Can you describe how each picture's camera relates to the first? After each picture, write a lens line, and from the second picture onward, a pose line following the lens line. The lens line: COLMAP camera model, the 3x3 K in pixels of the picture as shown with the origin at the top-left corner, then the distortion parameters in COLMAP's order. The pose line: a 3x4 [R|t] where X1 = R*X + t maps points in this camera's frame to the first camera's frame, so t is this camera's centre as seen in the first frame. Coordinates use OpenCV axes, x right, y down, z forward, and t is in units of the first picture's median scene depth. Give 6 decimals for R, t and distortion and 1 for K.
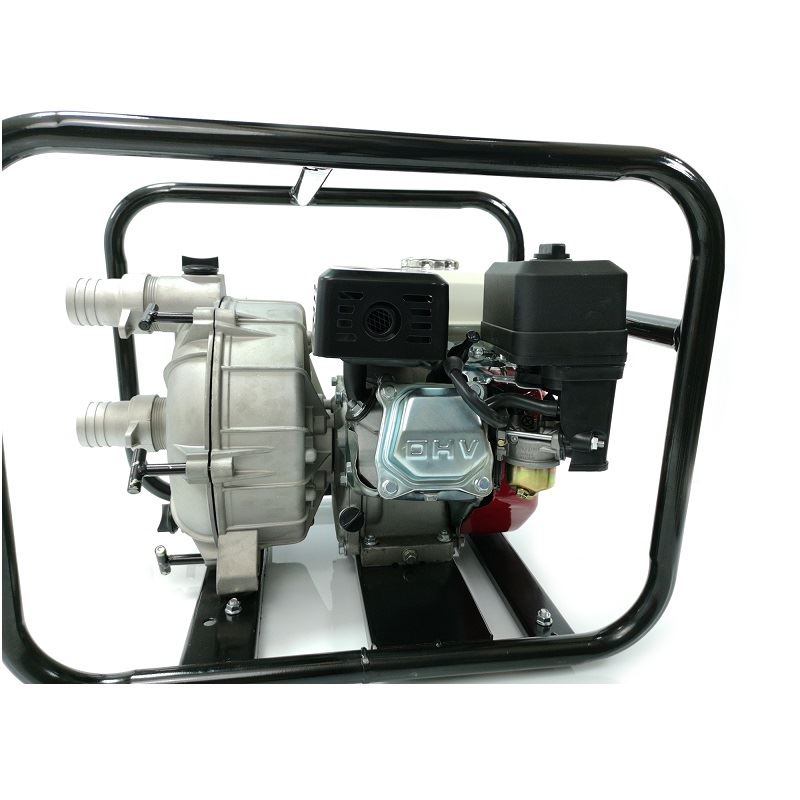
lens RADIAL K [[533.8, 0, 400.3], [0, 533.8, 368.2], [0, 0, 1]] dist [0.009163, -0.000187]
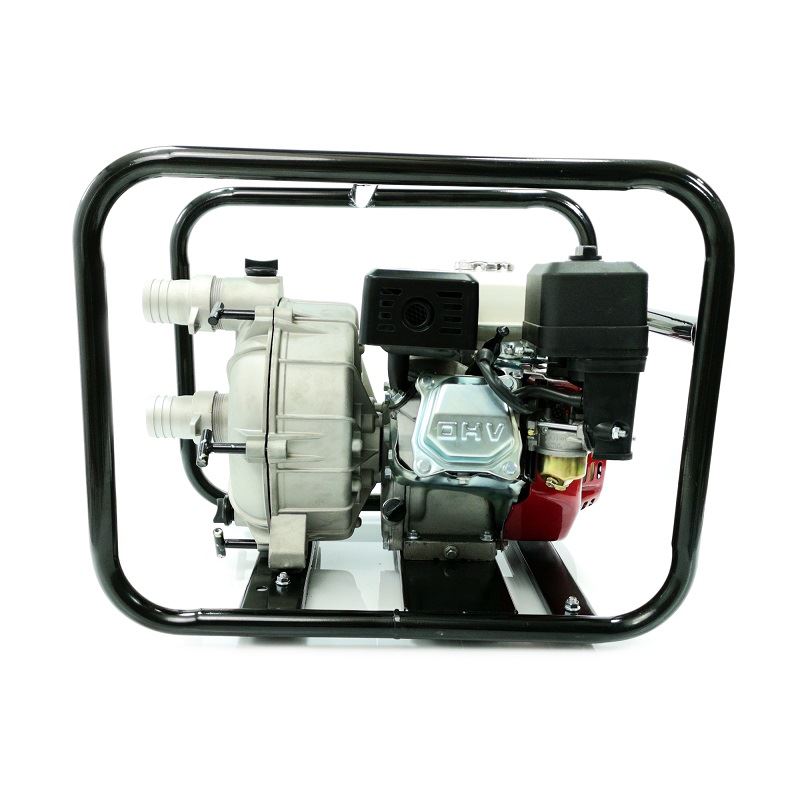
lens RADIAL K [[706.5, 0, 400.0], [0, 706.5, 400.0], [0, 0, 1]] dist [0.006314, 0.002360]
pose [[0.990282, 0.026180, -0.136590, 0.112943], [-0.027881, 0.999556, -0.010552, 0.090608], [0.136253, 0.014258, 0.990571, -0.405749]]
